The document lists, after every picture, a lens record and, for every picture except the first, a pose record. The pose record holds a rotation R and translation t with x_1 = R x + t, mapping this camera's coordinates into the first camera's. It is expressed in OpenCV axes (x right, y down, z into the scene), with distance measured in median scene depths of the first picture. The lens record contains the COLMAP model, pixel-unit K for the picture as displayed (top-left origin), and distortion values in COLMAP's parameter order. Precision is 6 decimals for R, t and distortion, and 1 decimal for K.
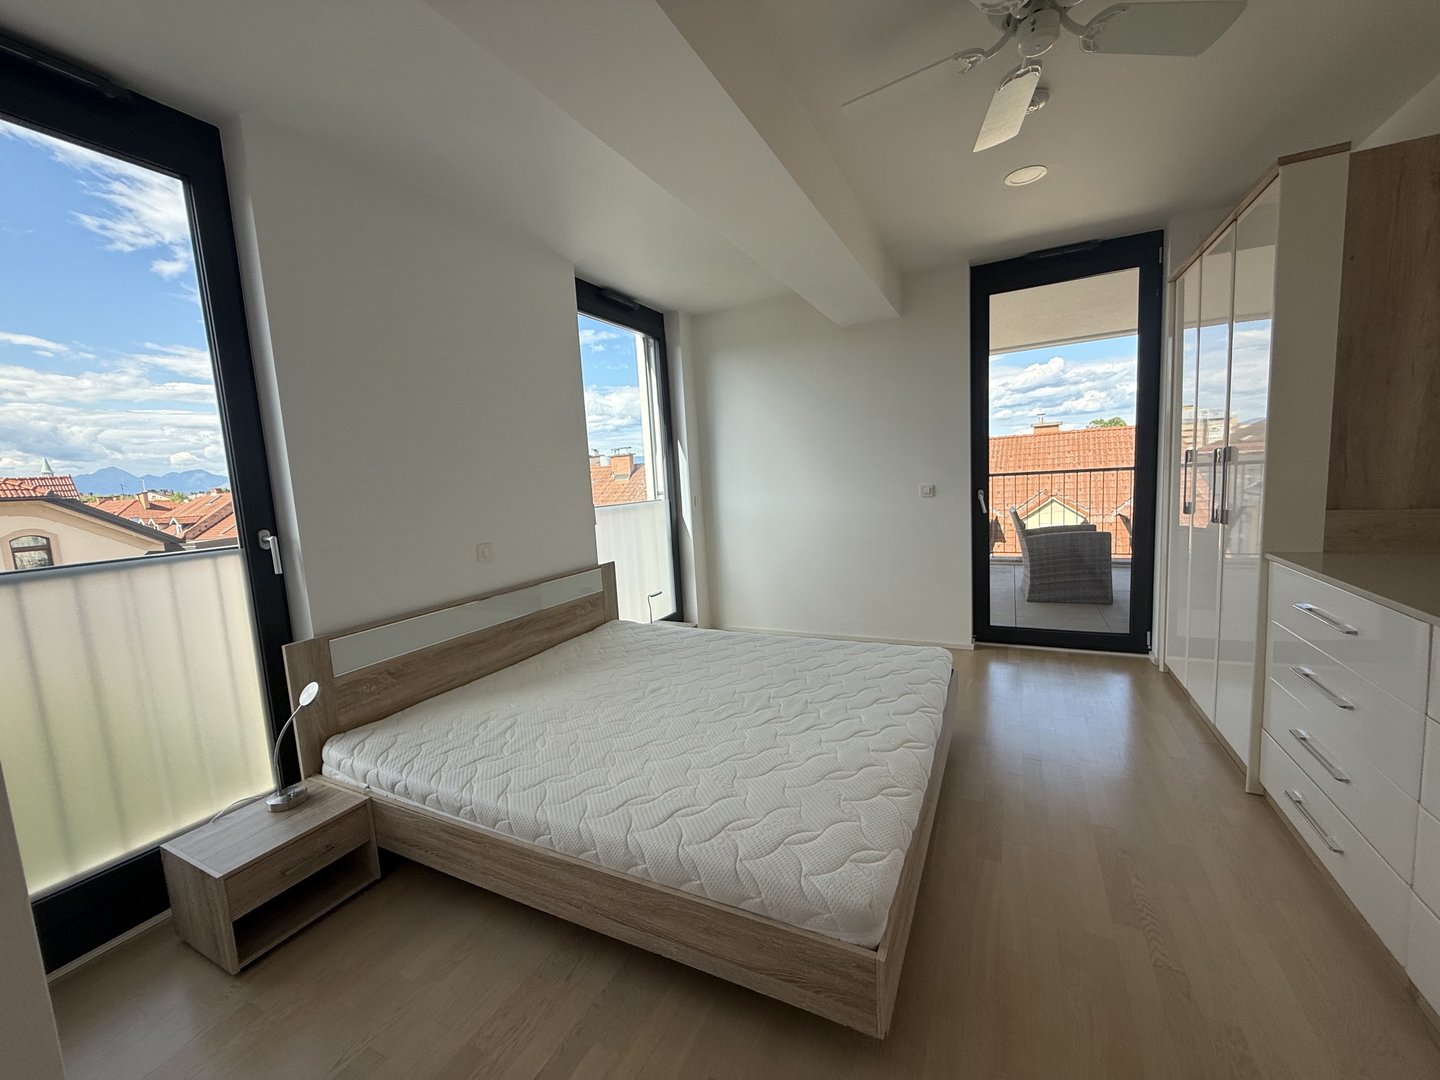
lens RADIAL K [[571.3, 0, 720.2], [0, 571.3, 542.1], [0, 0, 1]] dist [0.000518, 0.000198]
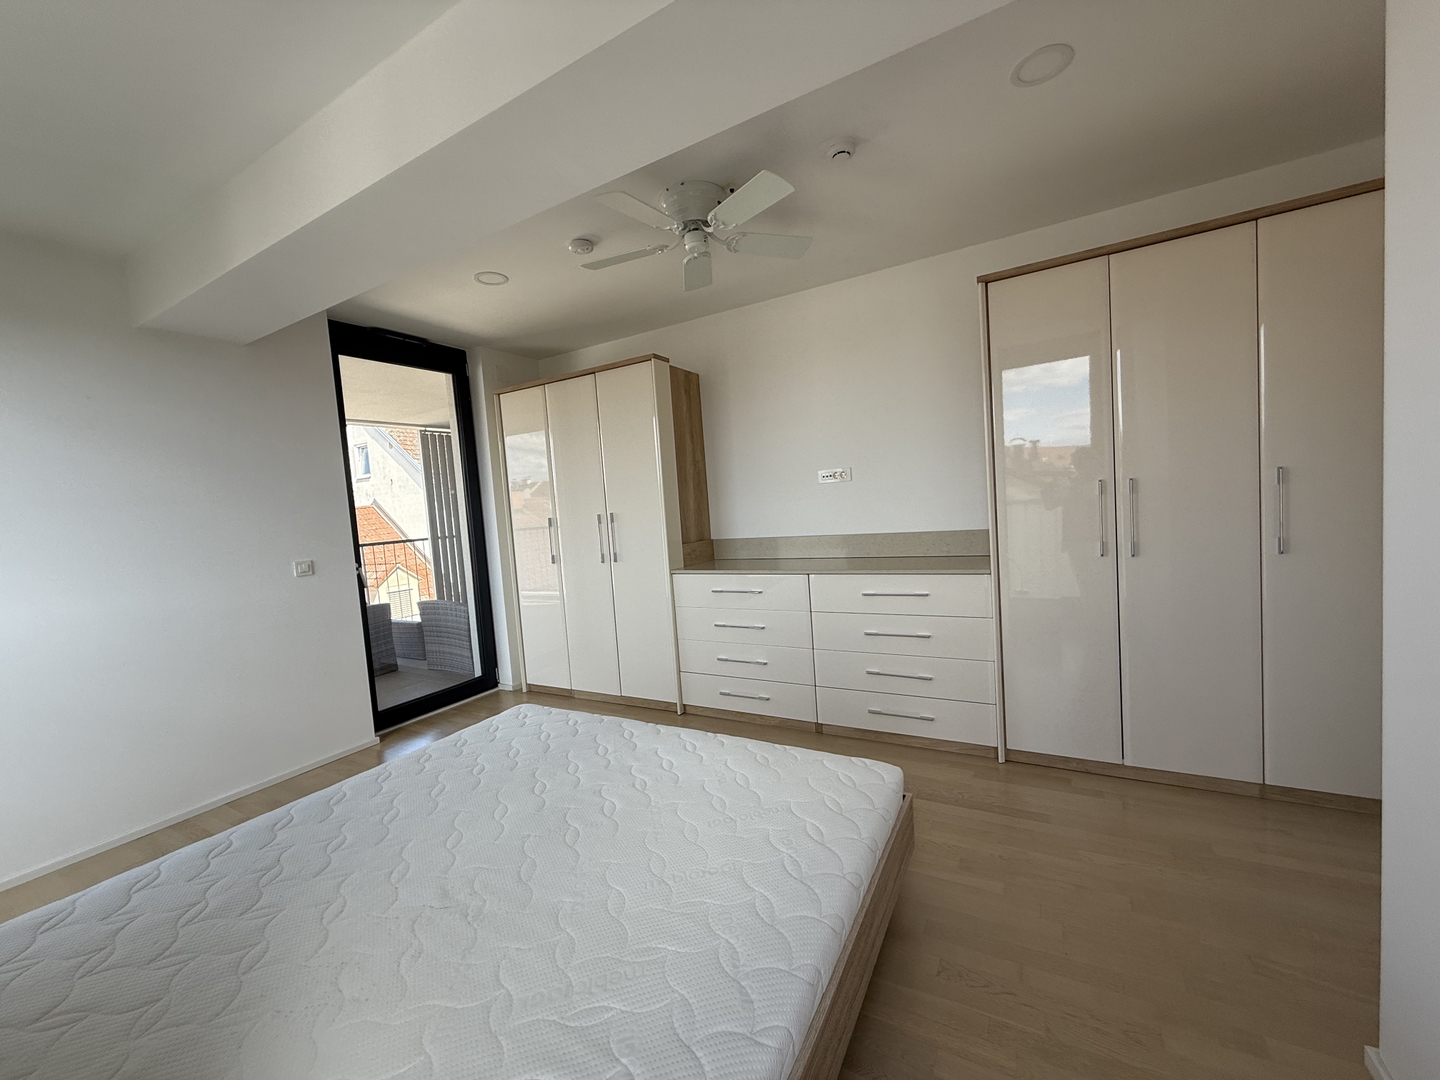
lens RADIAL K [[571.3, 0, 718.1], [0, 571.3, 535.2], [0, 0, 1]] dist [0.000518, 0.000198]
pose [[0.060273, -0.004816, 0.998170, -0.412310], [0.182307, 0.983222, -0.006265, -0.025211], [-0.981392, 0.182351, 0.060139, 0.389452]]
